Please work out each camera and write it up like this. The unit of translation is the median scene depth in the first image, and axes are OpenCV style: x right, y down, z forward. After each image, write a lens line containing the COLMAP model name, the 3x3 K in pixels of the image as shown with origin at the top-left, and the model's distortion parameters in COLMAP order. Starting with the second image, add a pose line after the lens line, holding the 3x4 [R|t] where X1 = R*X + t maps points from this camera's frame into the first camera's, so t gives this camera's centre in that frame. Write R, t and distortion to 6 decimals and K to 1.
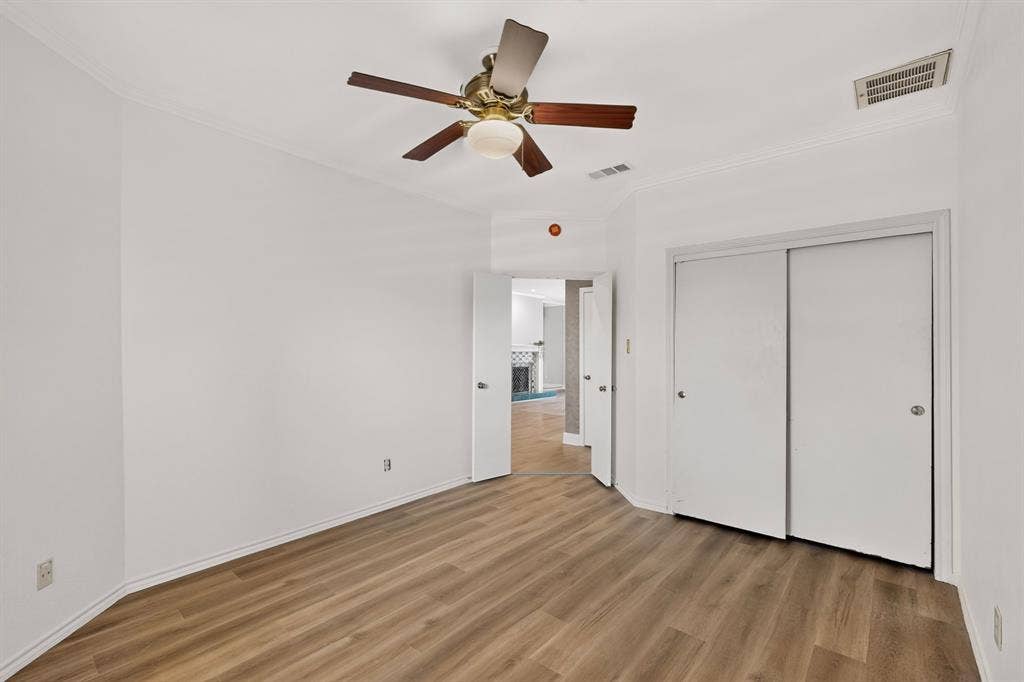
lens RADIAL K [[458.2, 0, 519.1], [0, 458.2, 338.1], [0, 0, 1]] dist [0.010405, 0.000510]
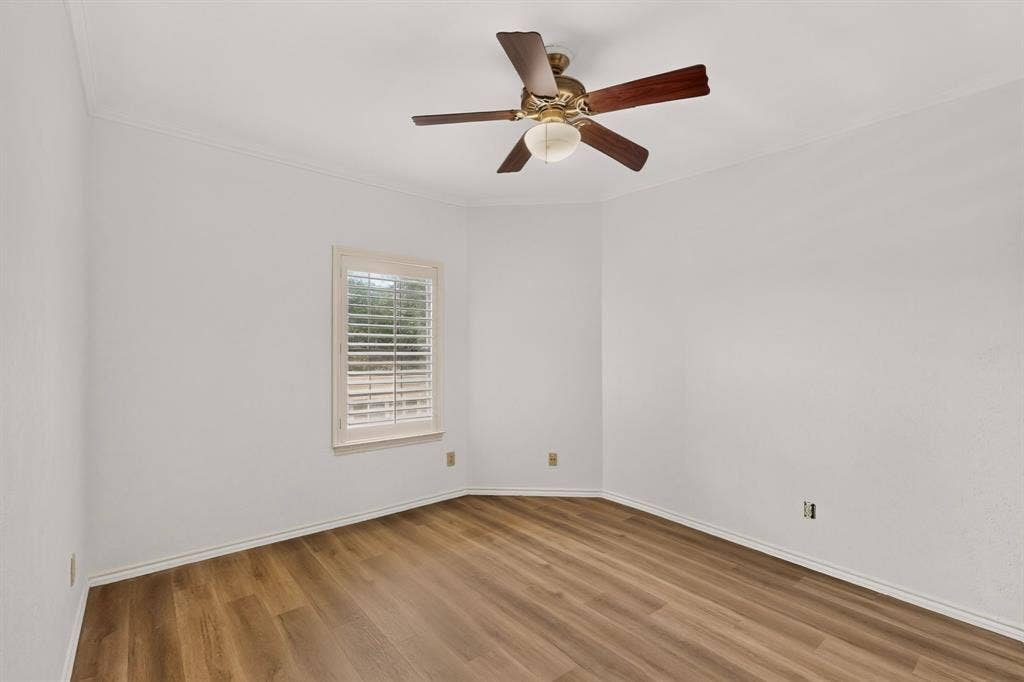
lens RADIAL K [[458.2, 0, 516.0], [0, 458.2, 350.6], [0, 0, 1]] dist [0.010405, 0.000510]
pose [[-0.173440, 0.009861, -0.984795, 0.731513], [-0.009406, 0.999888, 0.011669, 0.006753], [0.984800, 0.011287, -0.173328, 0.855834]]
